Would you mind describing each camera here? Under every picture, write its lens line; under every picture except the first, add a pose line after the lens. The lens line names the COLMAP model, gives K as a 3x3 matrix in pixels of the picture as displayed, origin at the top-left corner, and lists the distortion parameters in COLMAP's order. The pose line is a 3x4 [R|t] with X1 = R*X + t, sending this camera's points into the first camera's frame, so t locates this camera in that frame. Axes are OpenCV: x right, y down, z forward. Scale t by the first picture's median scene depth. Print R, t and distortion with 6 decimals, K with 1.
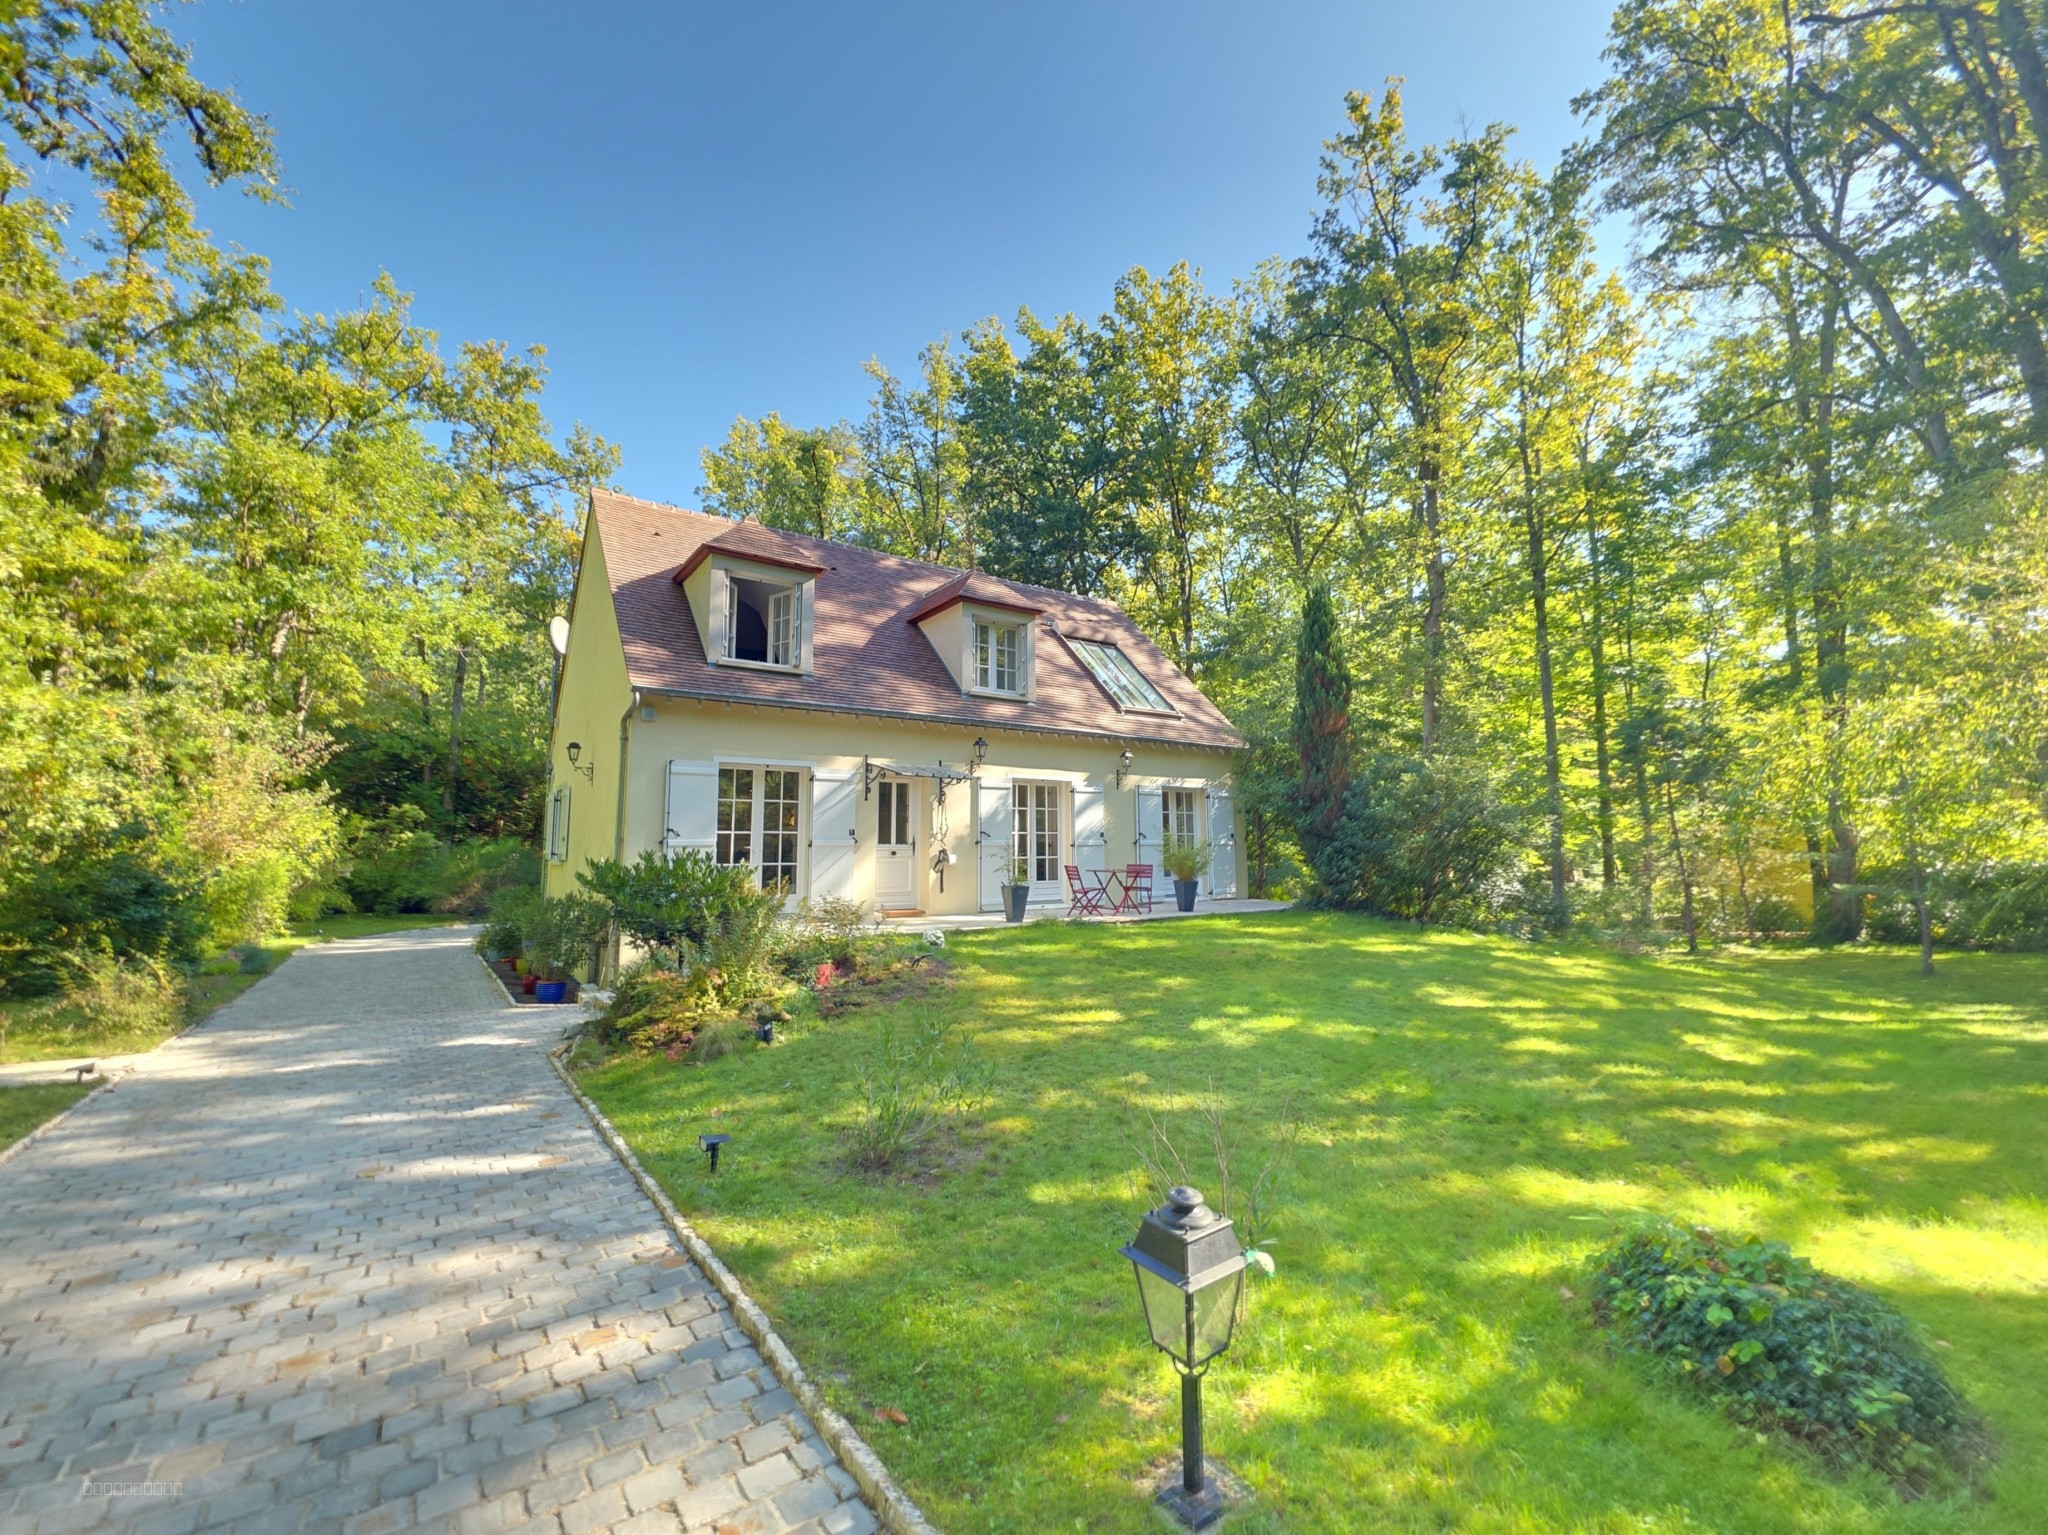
lens RADIAL K [[850.1, 0, 1028.0], [0, 850.1, 757.9], [0, 0, 1]] dist [0.005951, -0.004298]
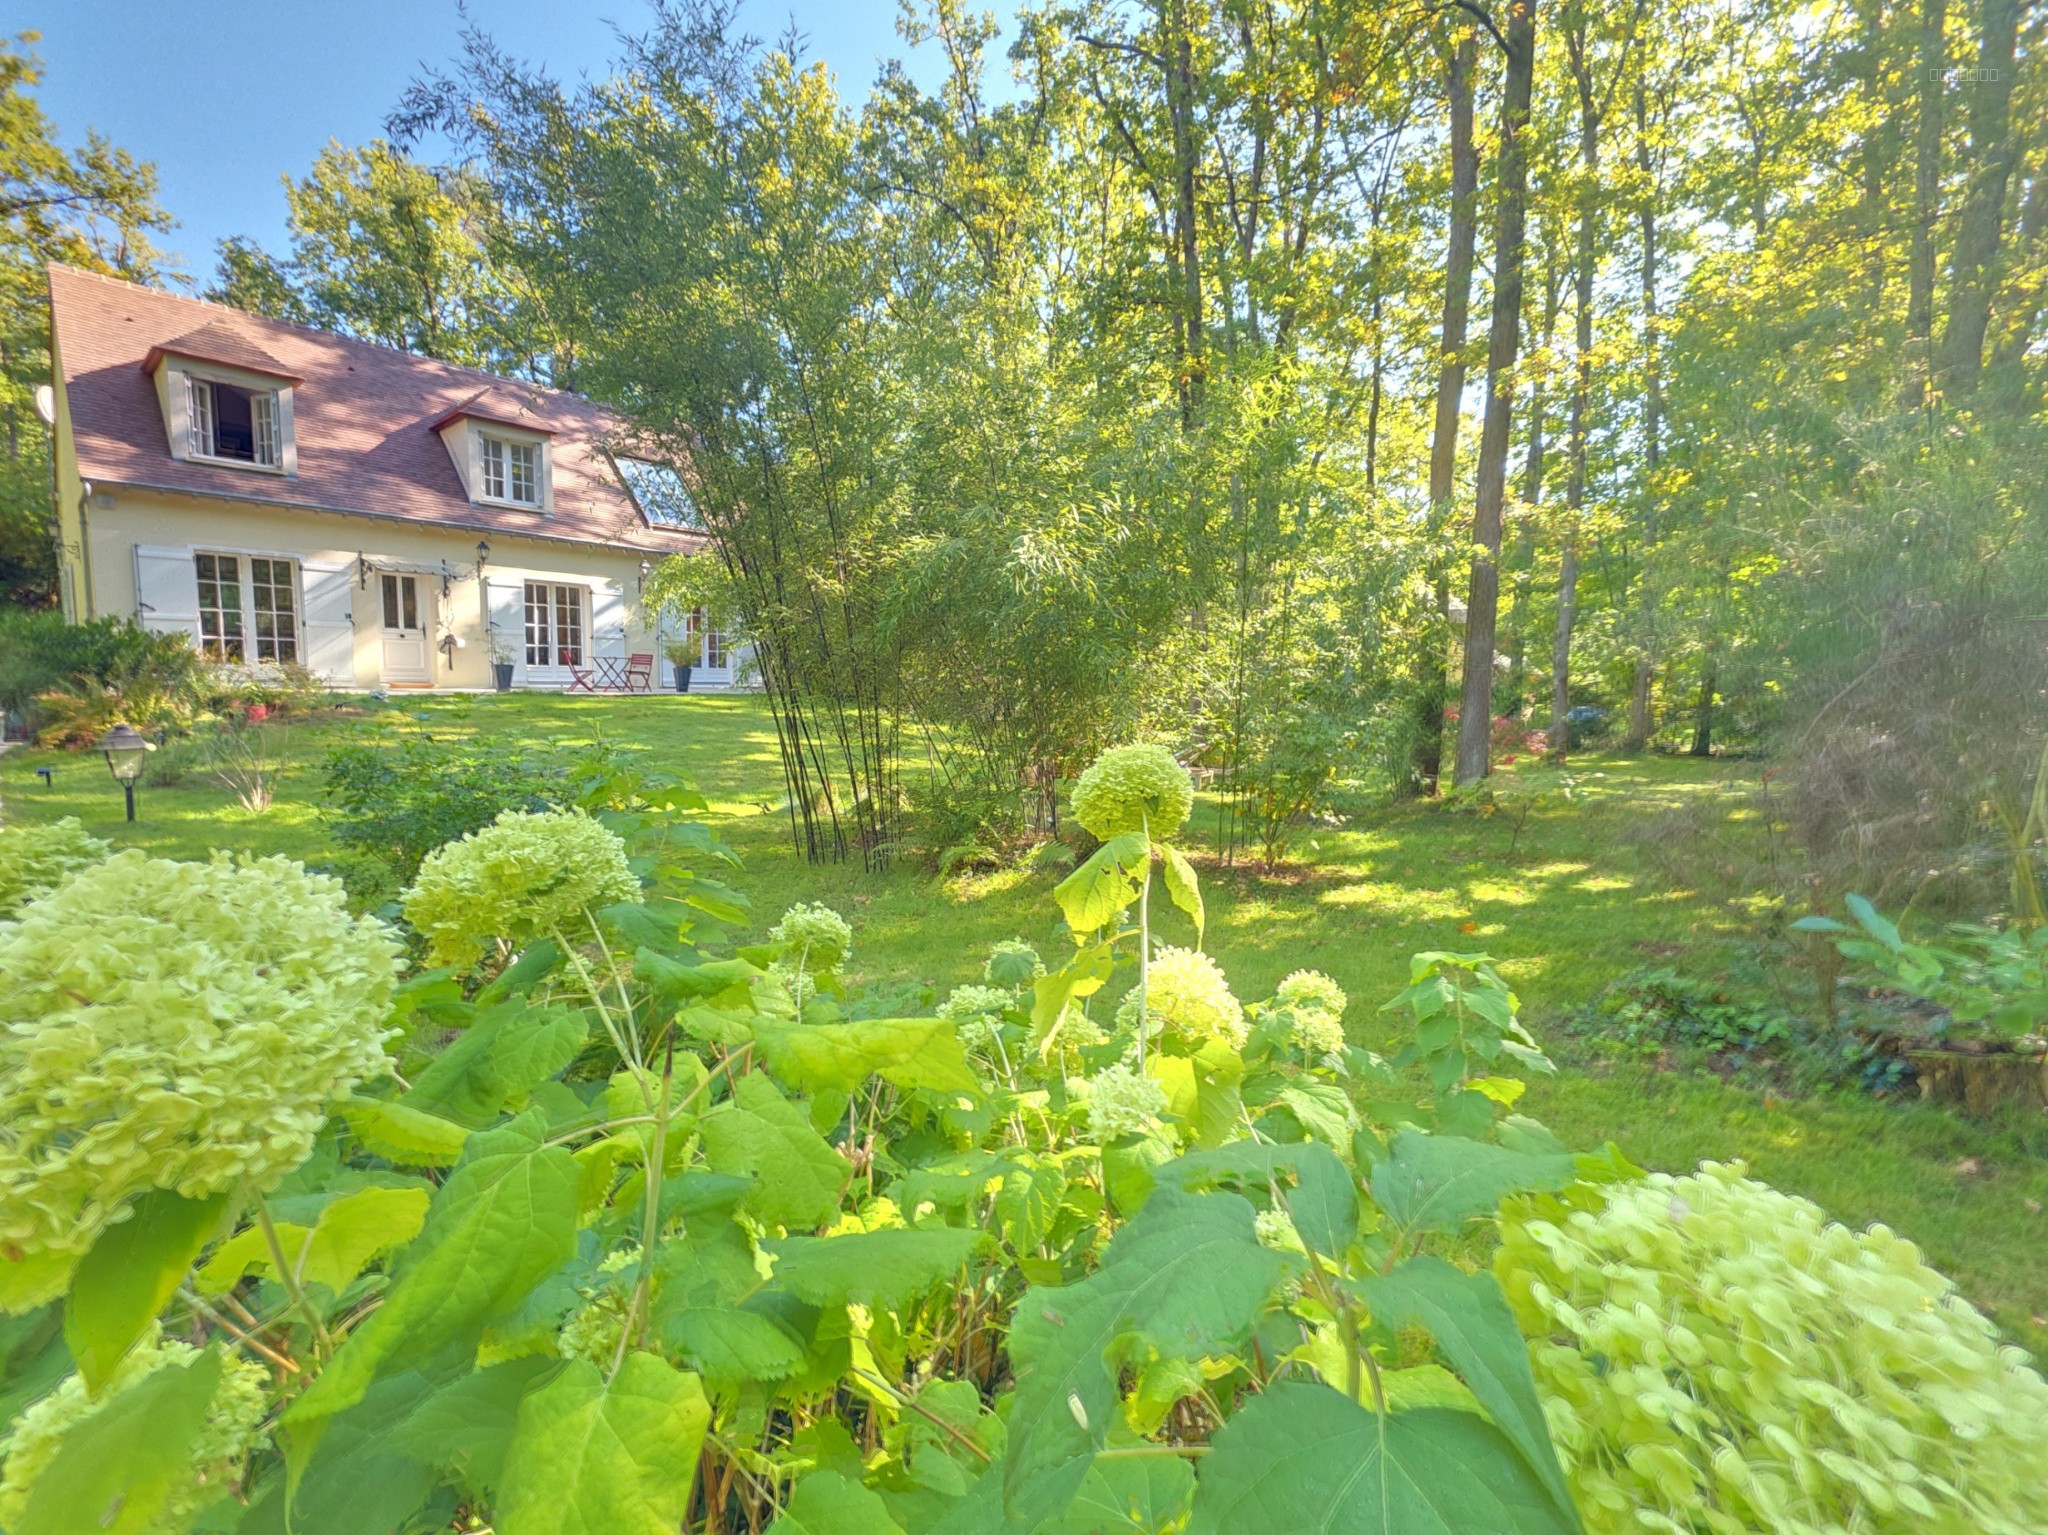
lens RADIAL K [[850.1, 0, 1028.0], [0, 850.1, 757.9], [0, 0, 1]] dist [0.005951, -0.004298]
pose [[0.966888, 0.001024, 0.255199, 0.373722], [-0.054722, 0.977565, 0.203403, -0.012558], [-0.249265, -0.210633, 0.945252, -0.379945]]
